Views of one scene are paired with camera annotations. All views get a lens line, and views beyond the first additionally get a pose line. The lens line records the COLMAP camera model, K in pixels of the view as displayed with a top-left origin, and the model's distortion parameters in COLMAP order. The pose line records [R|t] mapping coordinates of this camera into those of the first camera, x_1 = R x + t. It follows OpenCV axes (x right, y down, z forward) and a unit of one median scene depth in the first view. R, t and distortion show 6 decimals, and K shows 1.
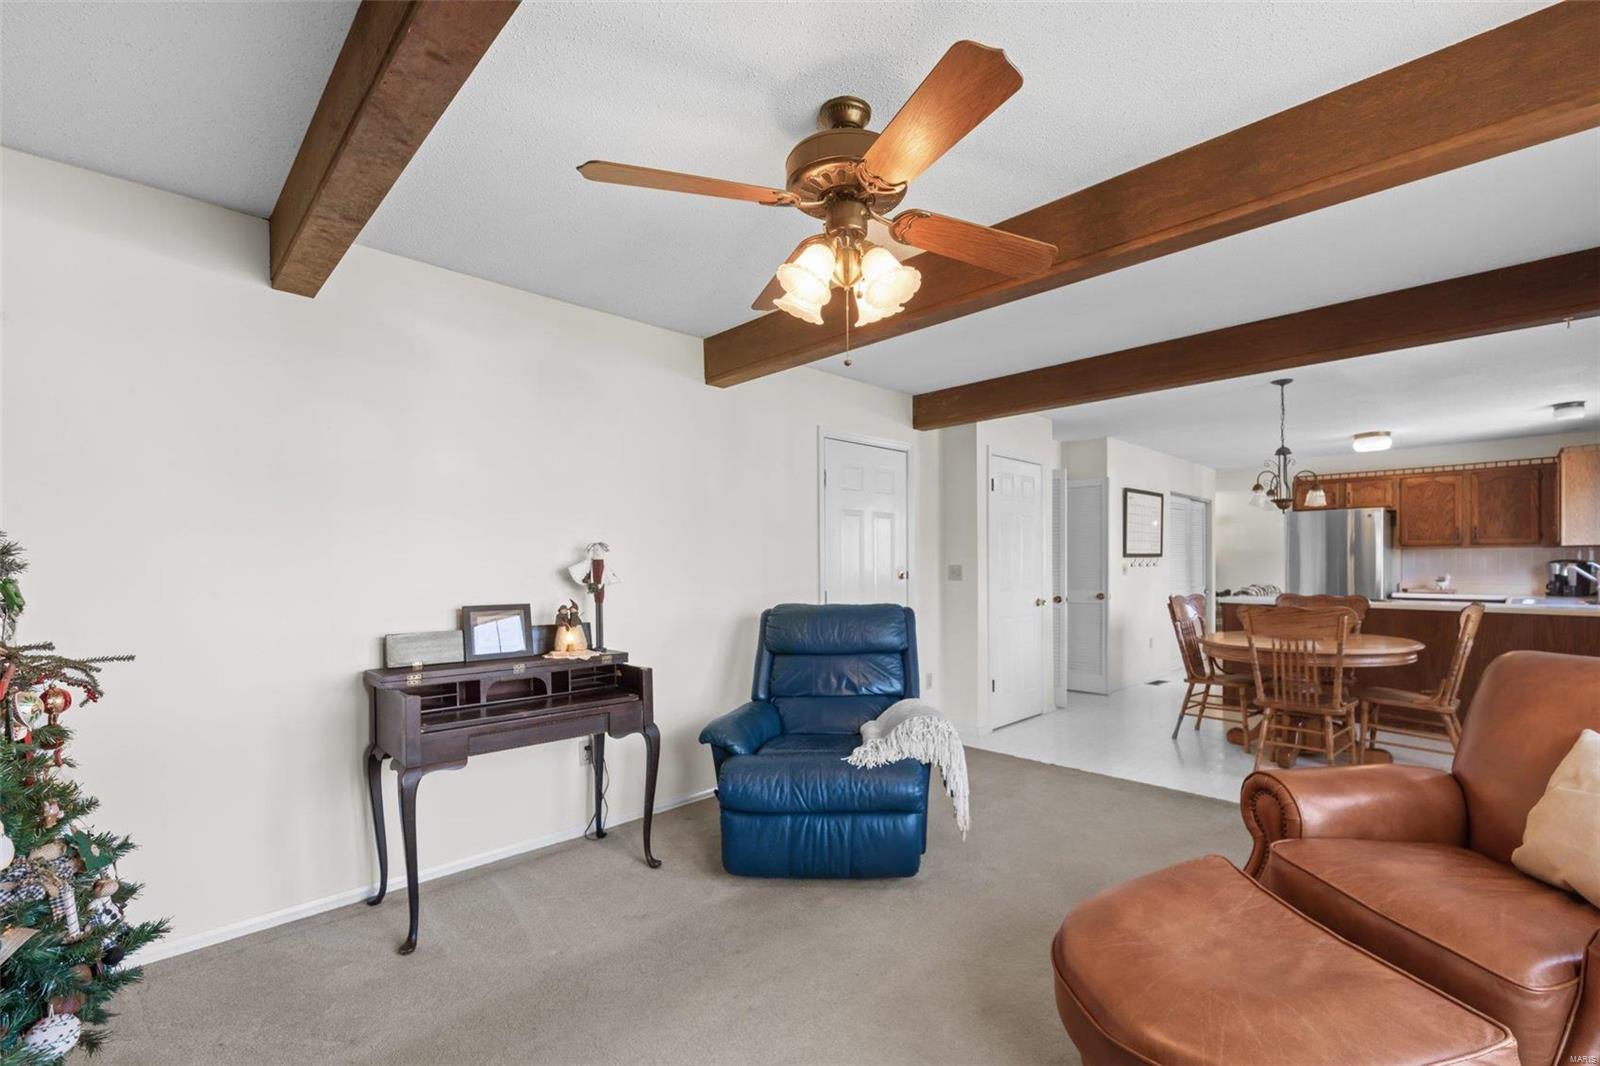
lens RADIAL K [[699.2, 0, 830.1], [0, 699.2, 561.7], [0, 0, 1]] dist [-0.000660, -0.000008]
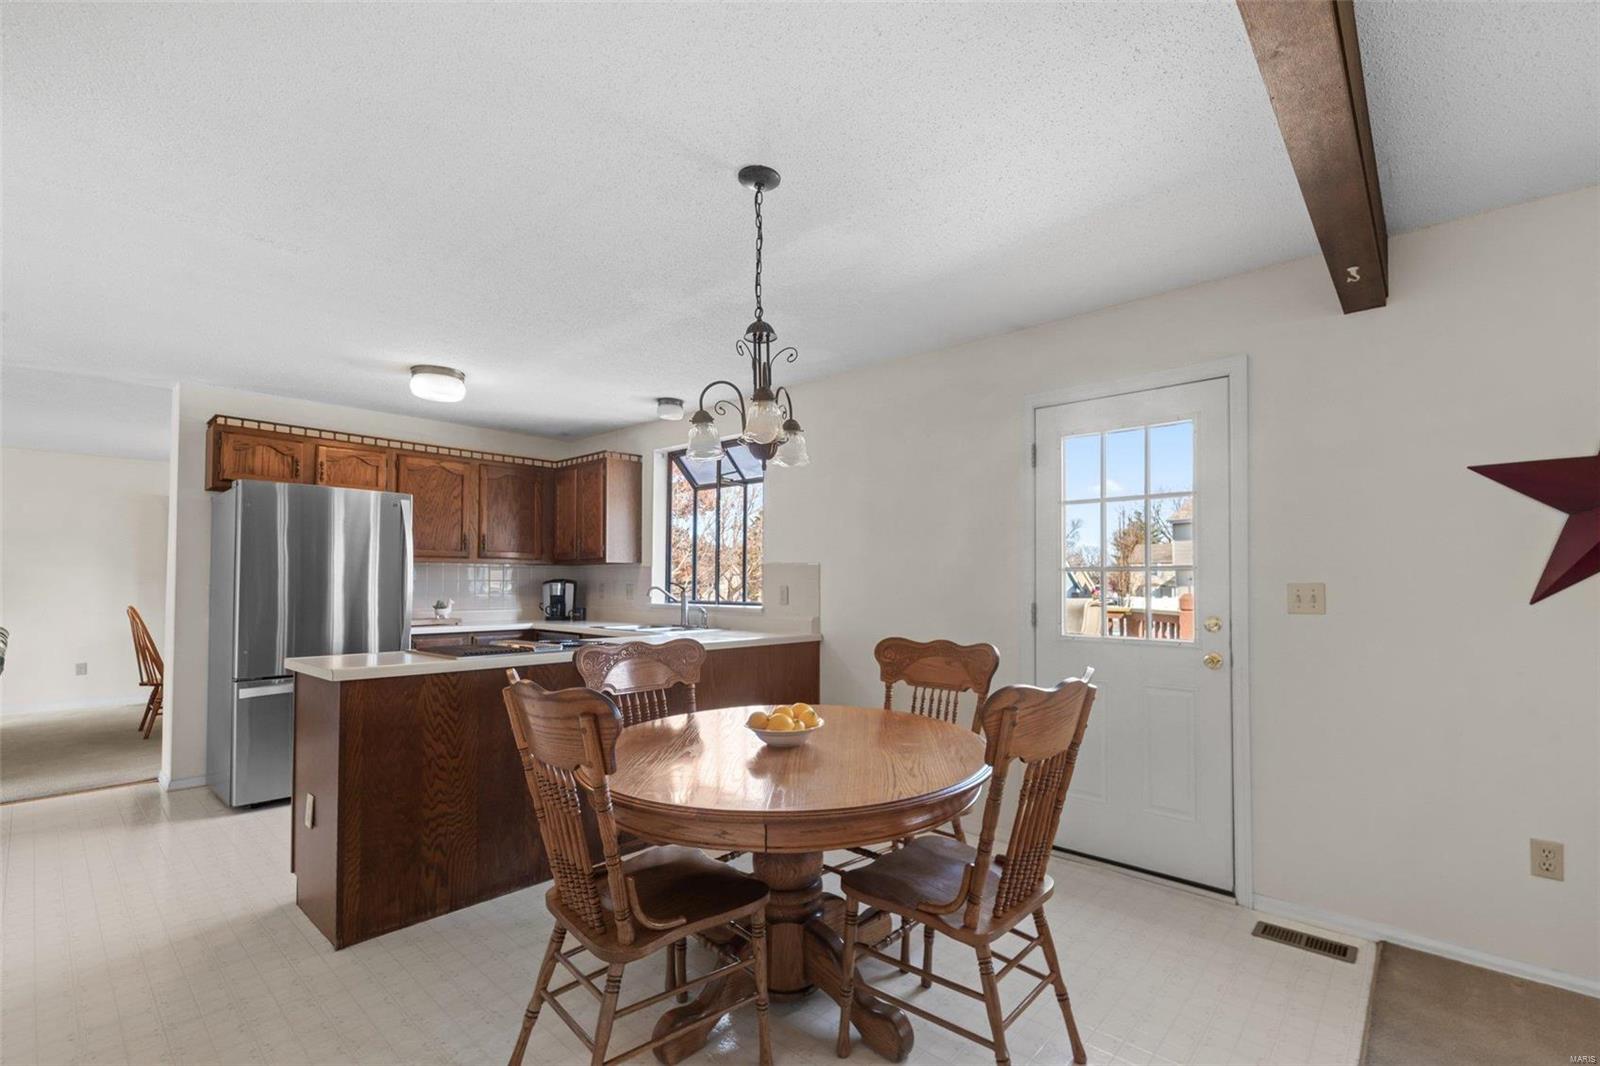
lens RADIAL K [[699.2, 0, 830.1], [0, 699.2, 561.7], [0, 0, 1]] dist [-0.000660, -0.000008]
pose [[-0.077342, 0.034136, 0.996420, 0.138563], [-0.004438, 0.999392, -0.034583, 0.003819], [-0.996995, -0.007097, -0.077143, 0.690070]]
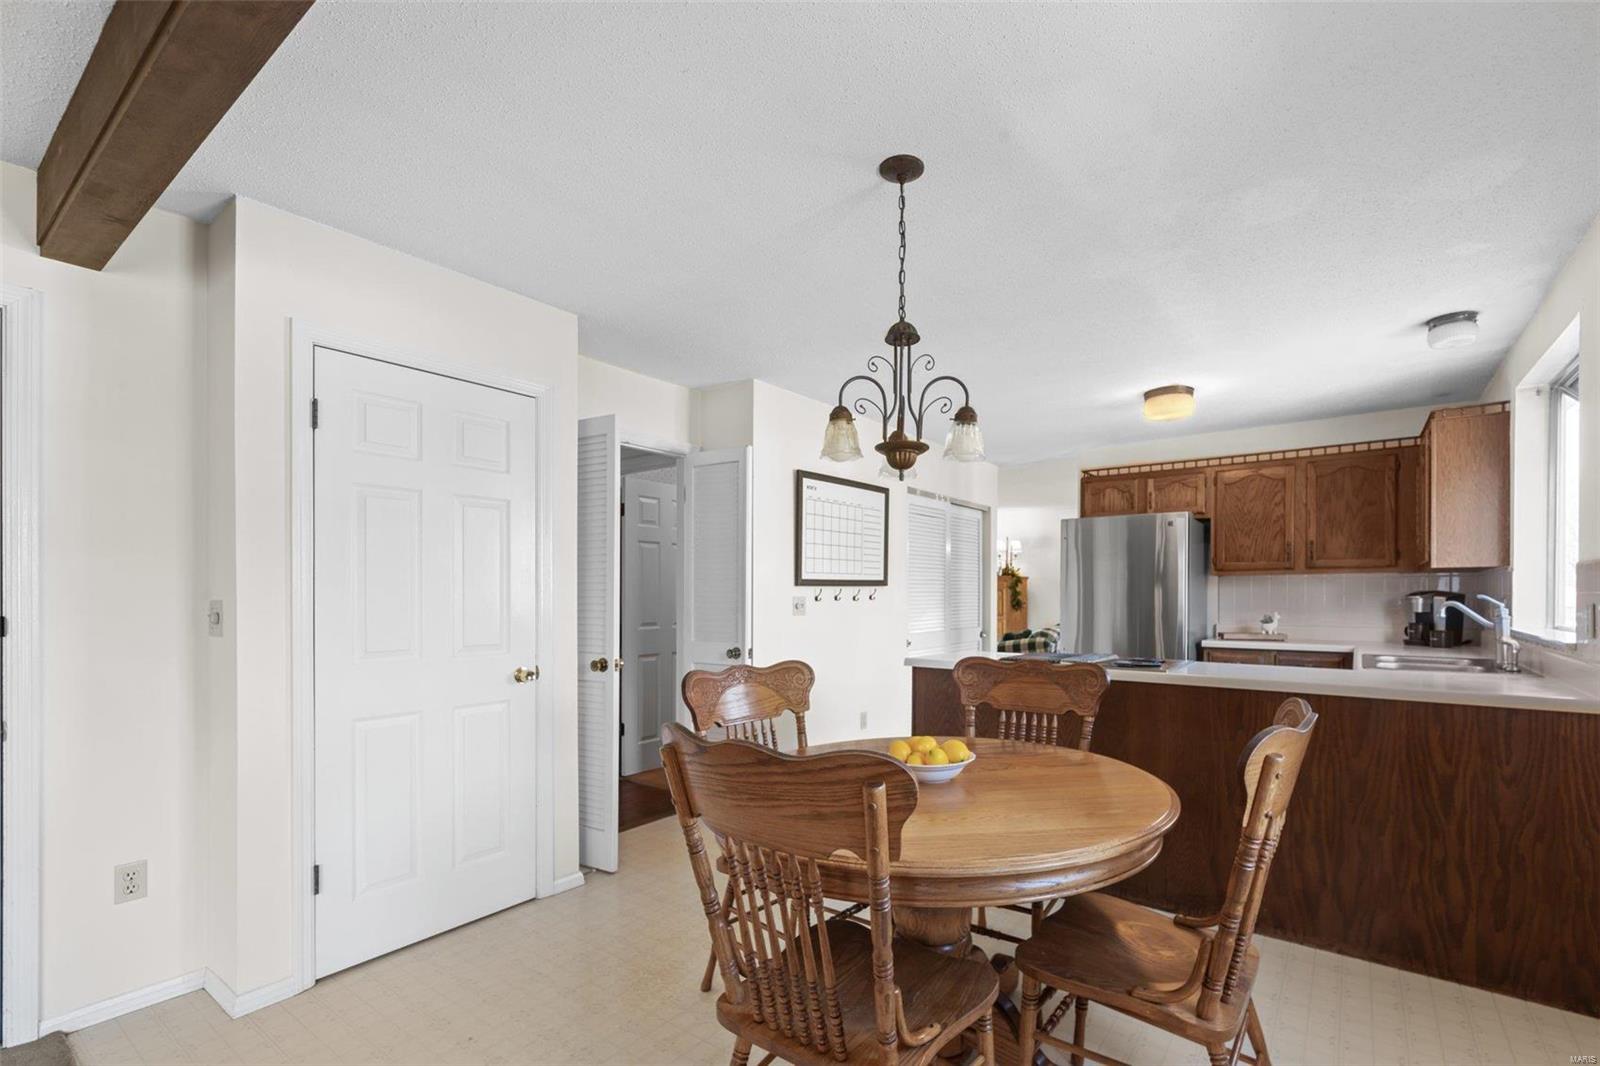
lens RADIAL K [[710.7, 0, 851.8], [0, 710.7, 594.1], [0, 0, 1]] dist [-0.000602, -0.000208]
pose [[0.986911, 0.000977, 0.161263, 0.380697], [-0.001422, 0.999995, 0.002647, -0.000963], [-0.161260, -0.002842, 0.986908, 0.401142]]
